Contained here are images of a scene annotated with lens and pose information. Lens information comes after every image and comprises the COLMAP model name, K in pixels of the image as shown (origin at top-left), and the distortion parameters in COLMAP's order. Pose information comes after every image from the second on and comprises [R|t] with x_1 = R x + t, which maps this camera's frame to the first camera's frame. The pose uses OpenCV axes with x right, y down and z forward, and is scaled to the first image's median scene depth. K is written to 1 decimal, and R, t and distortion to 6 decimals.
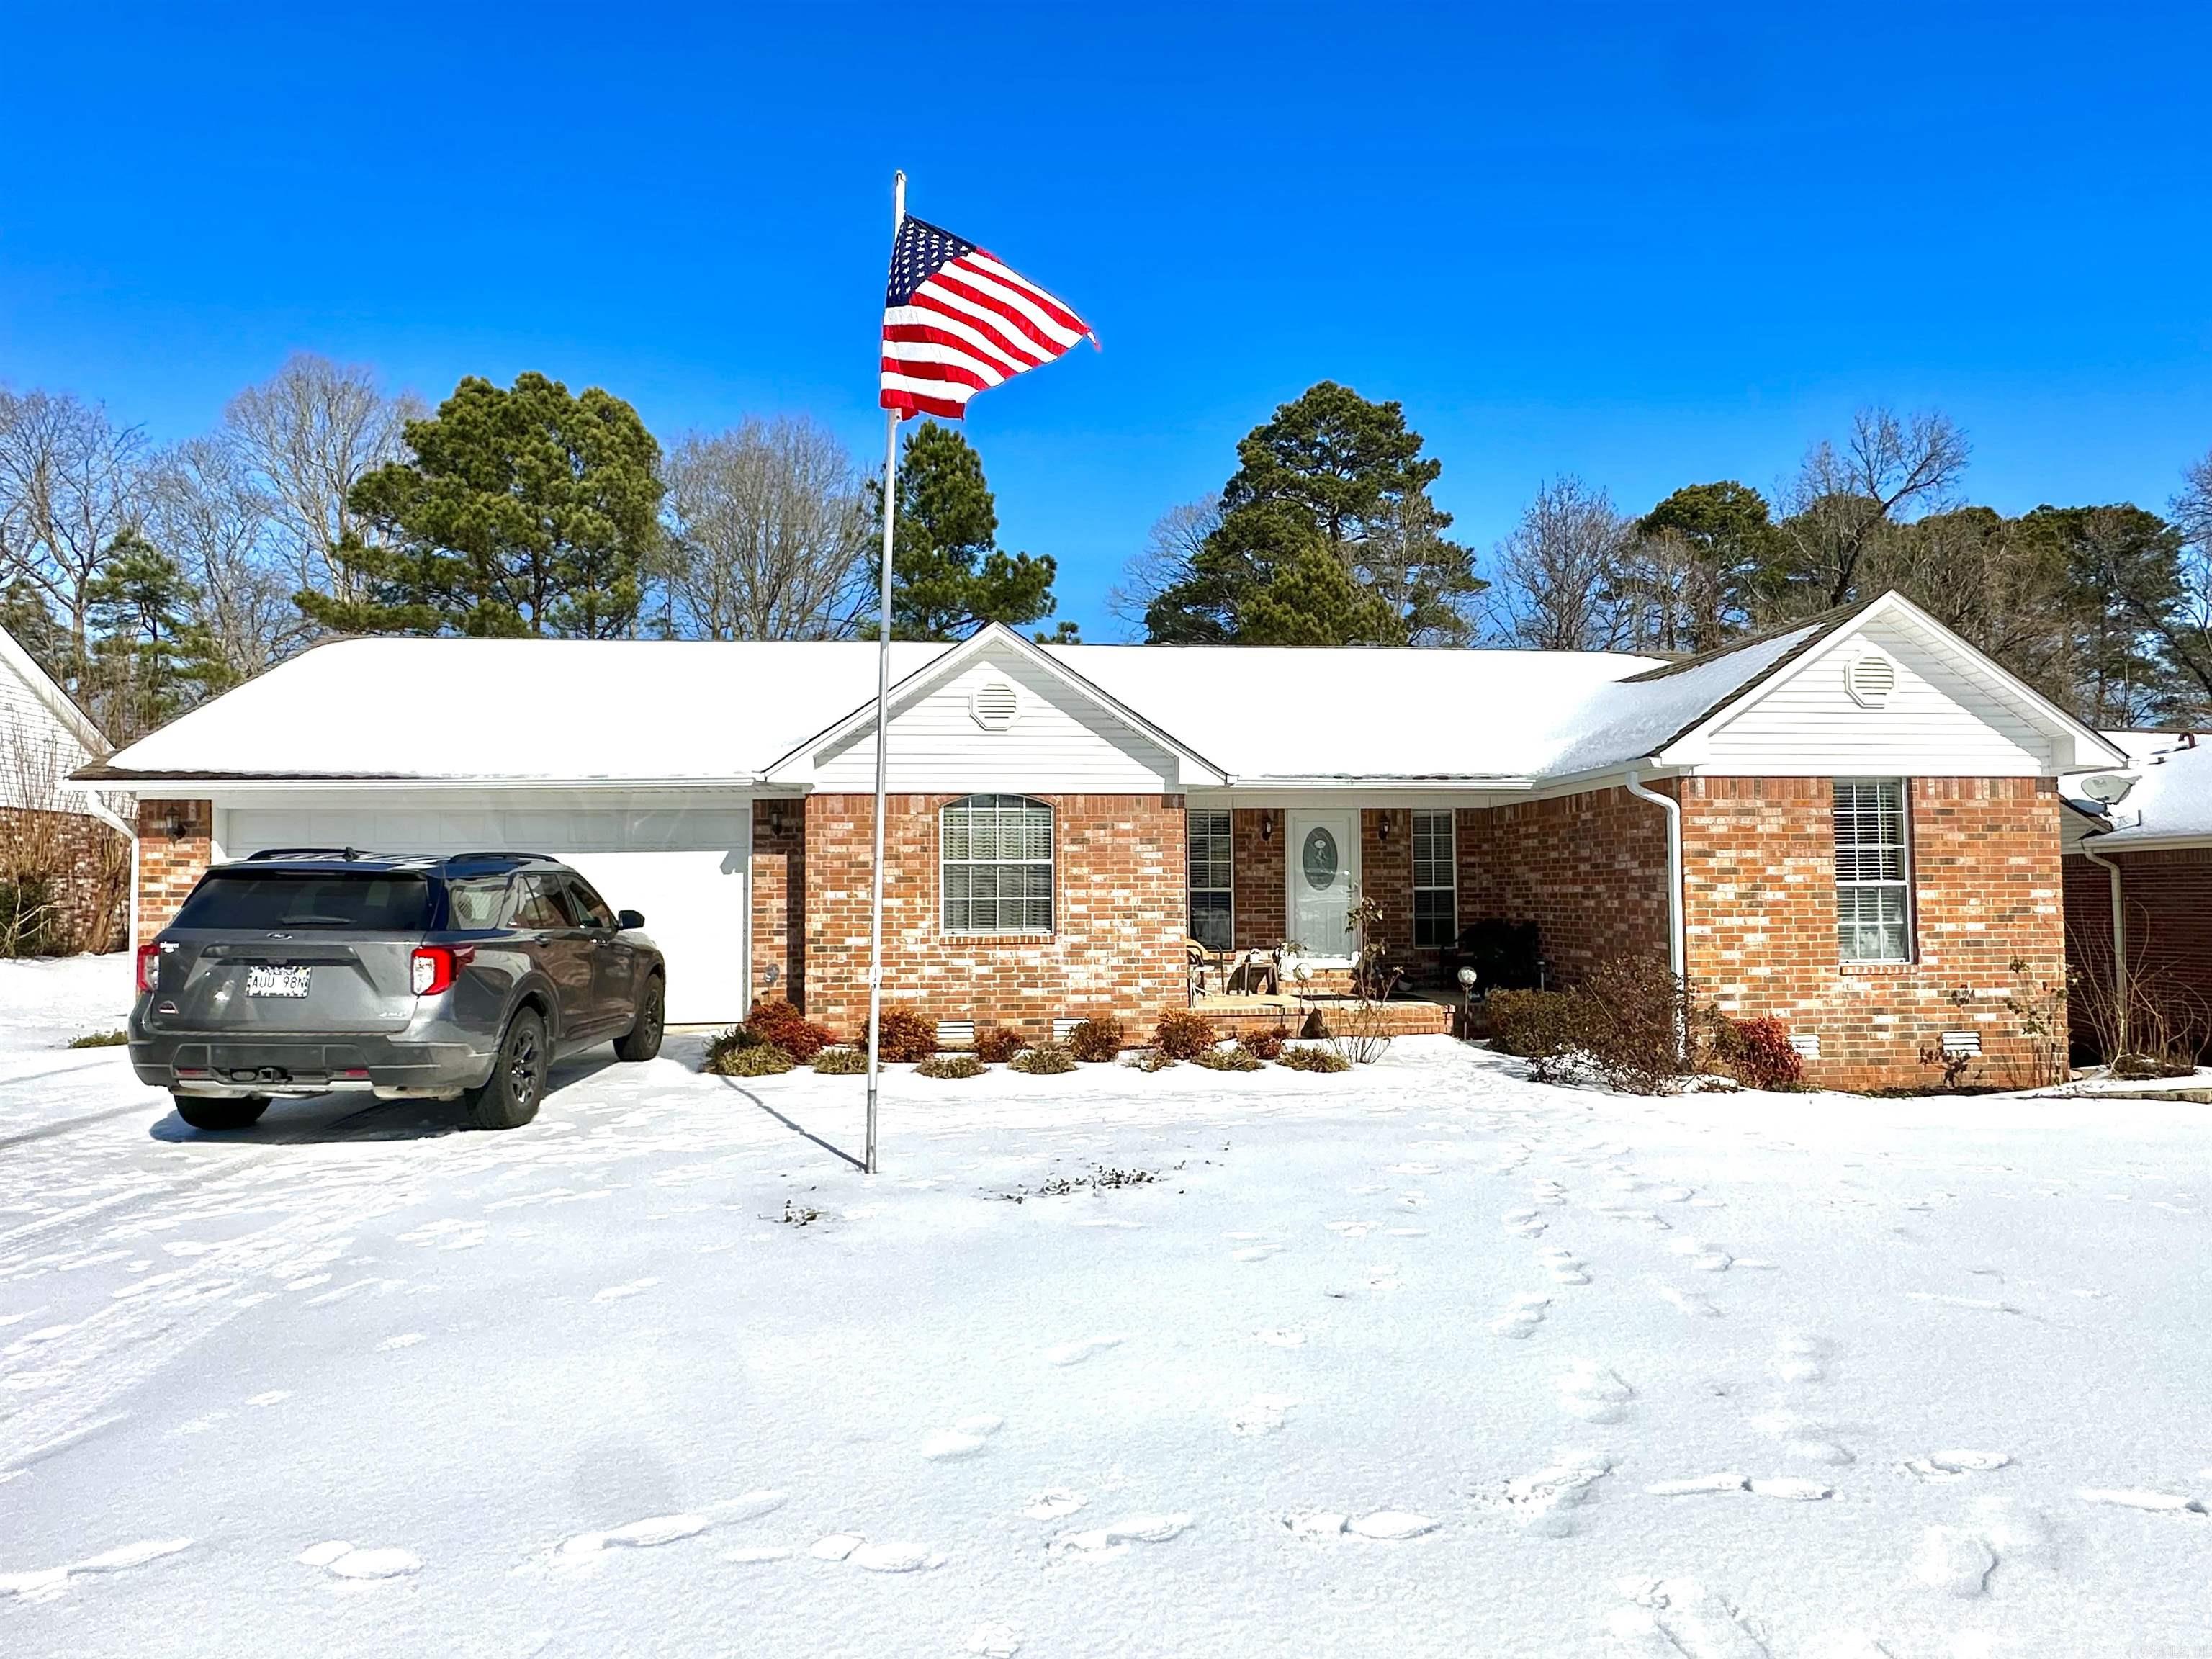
lens RADIAL K [[1244.0, 0, 1102.5], [0, 1244.0, 834.5], [0, 0, 1]] dist [0.001344, -0.005754]
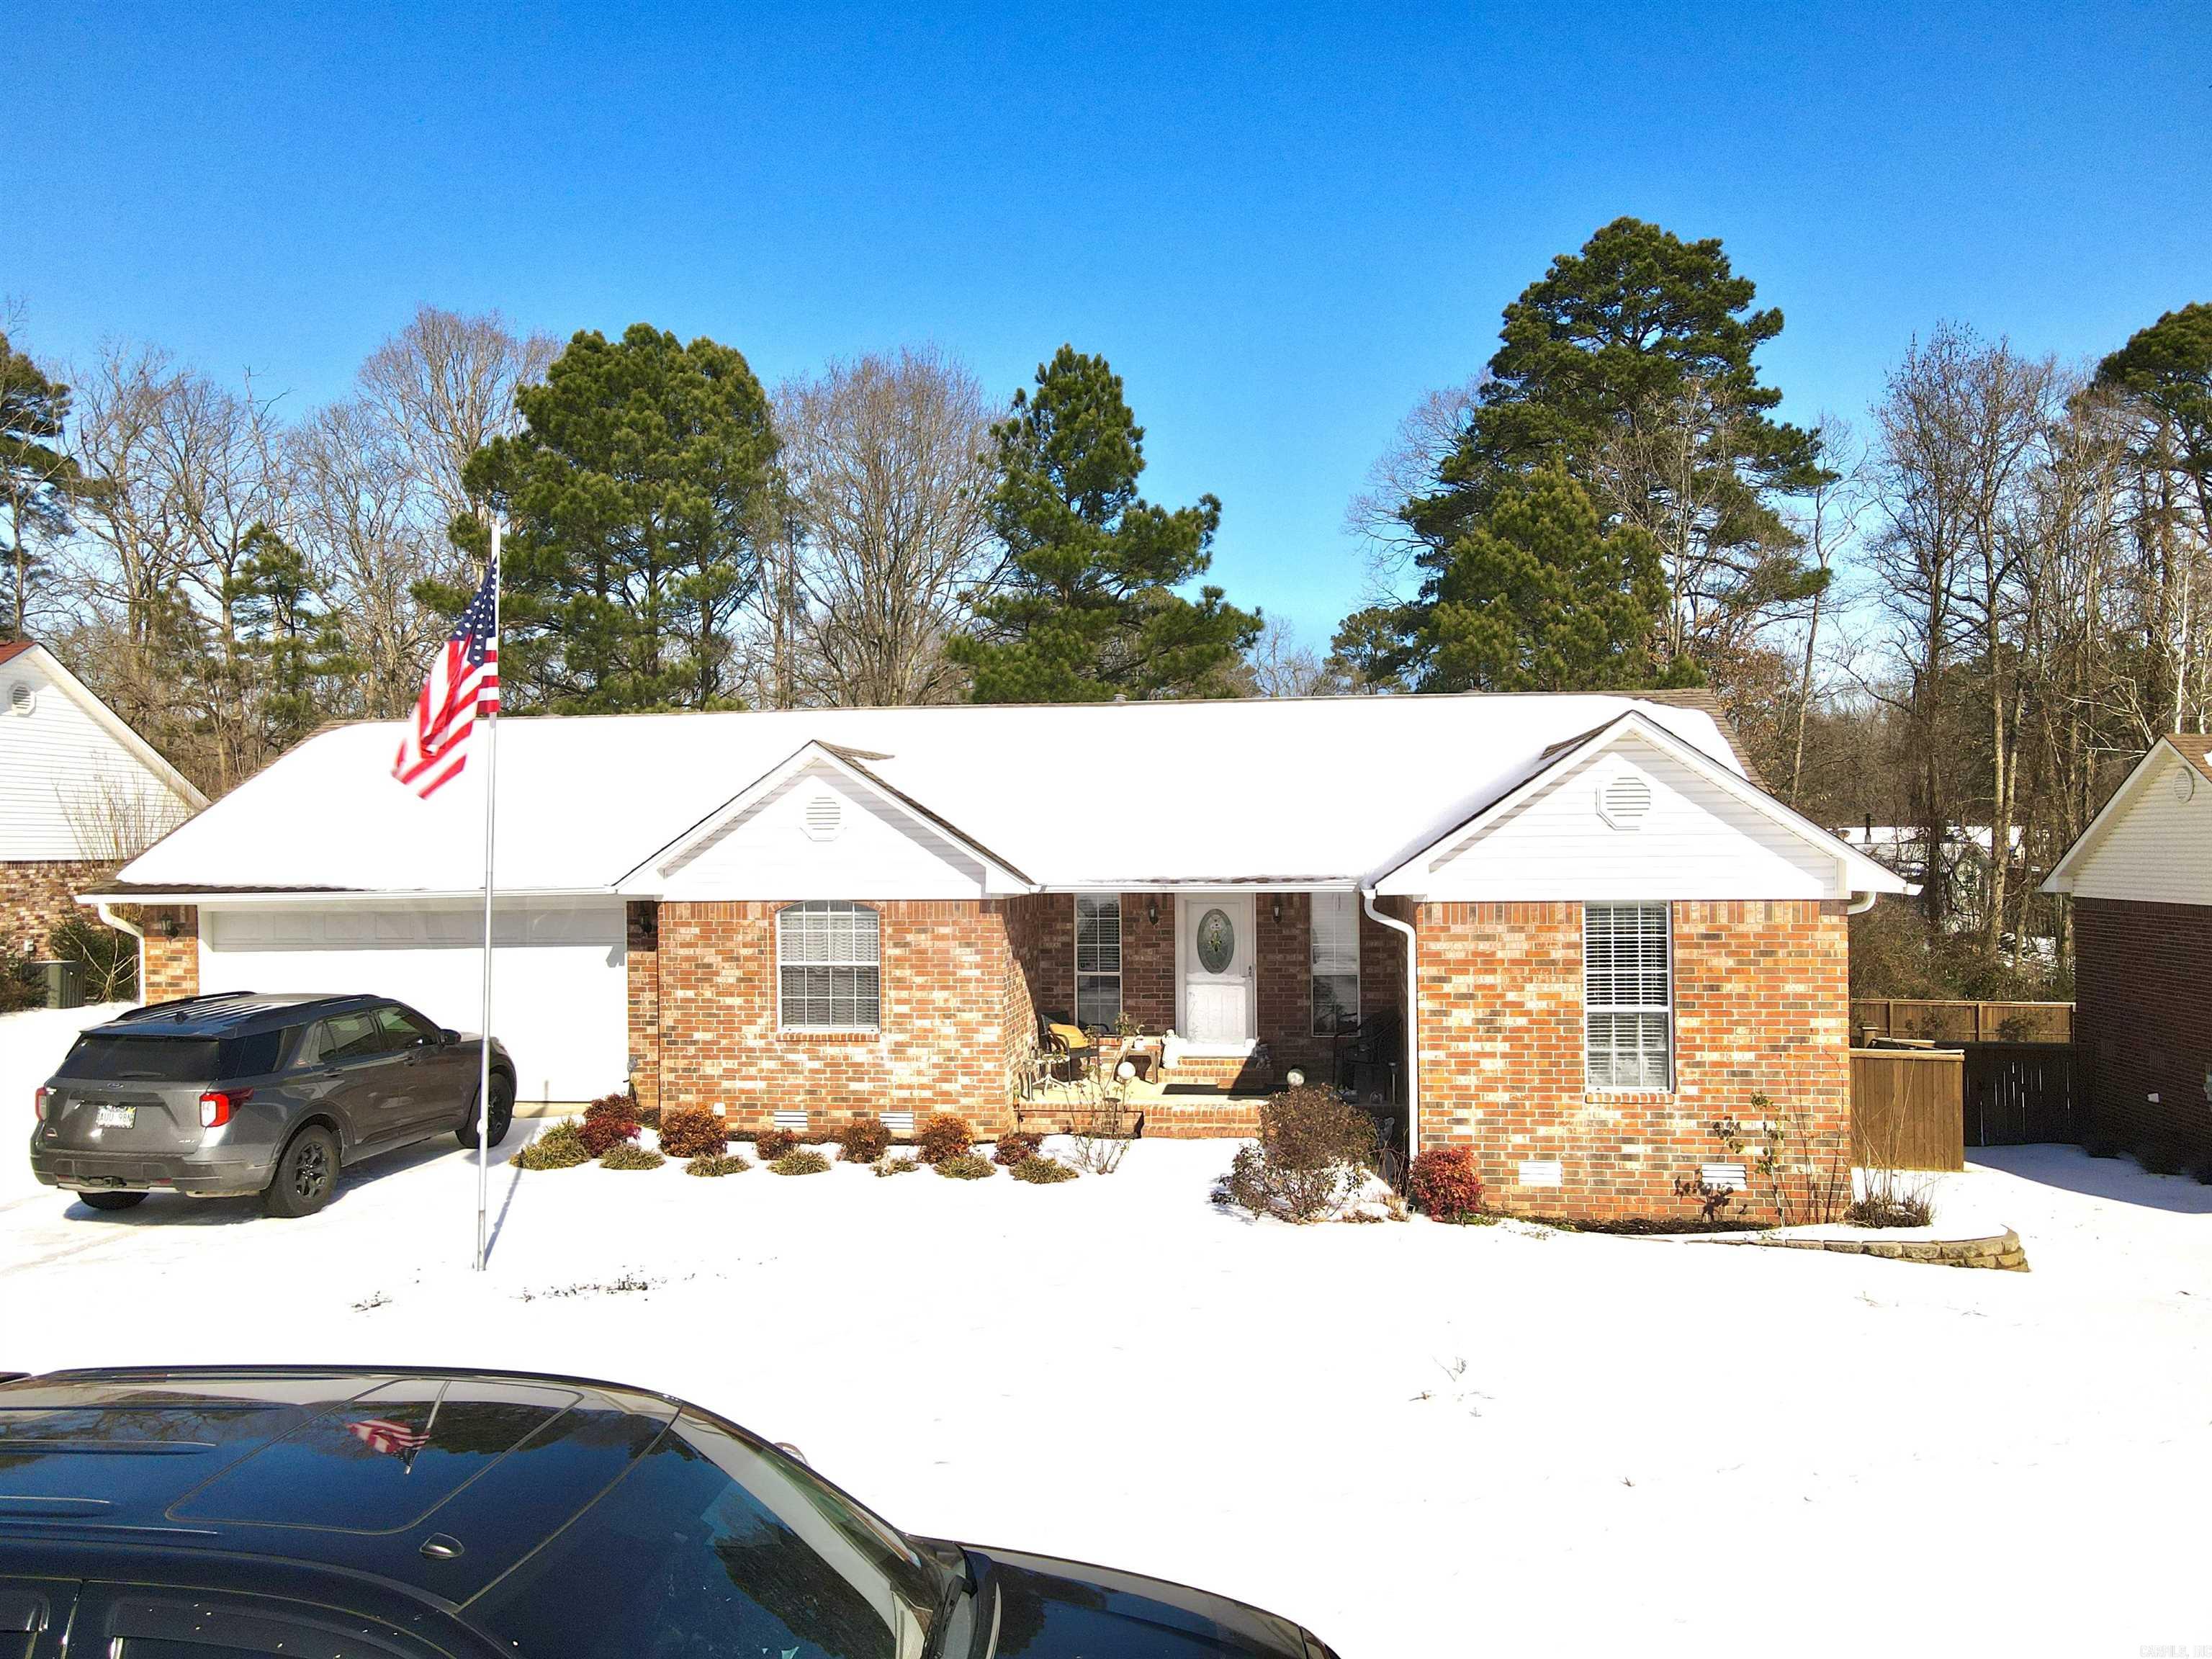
lens RADIAL K [[1618.7, 0, 1104.9], [0, 1618.7, 843.0], [0, 0, 1]] dist [0.002942, 0.022865]
pose [[0.973481, -0.004116, -0.228732, 0.506528], [0.014673, 0.998903, 0.044471, -0.152032], [0.228298, -0.046648, 0.972473, -0.318252]]
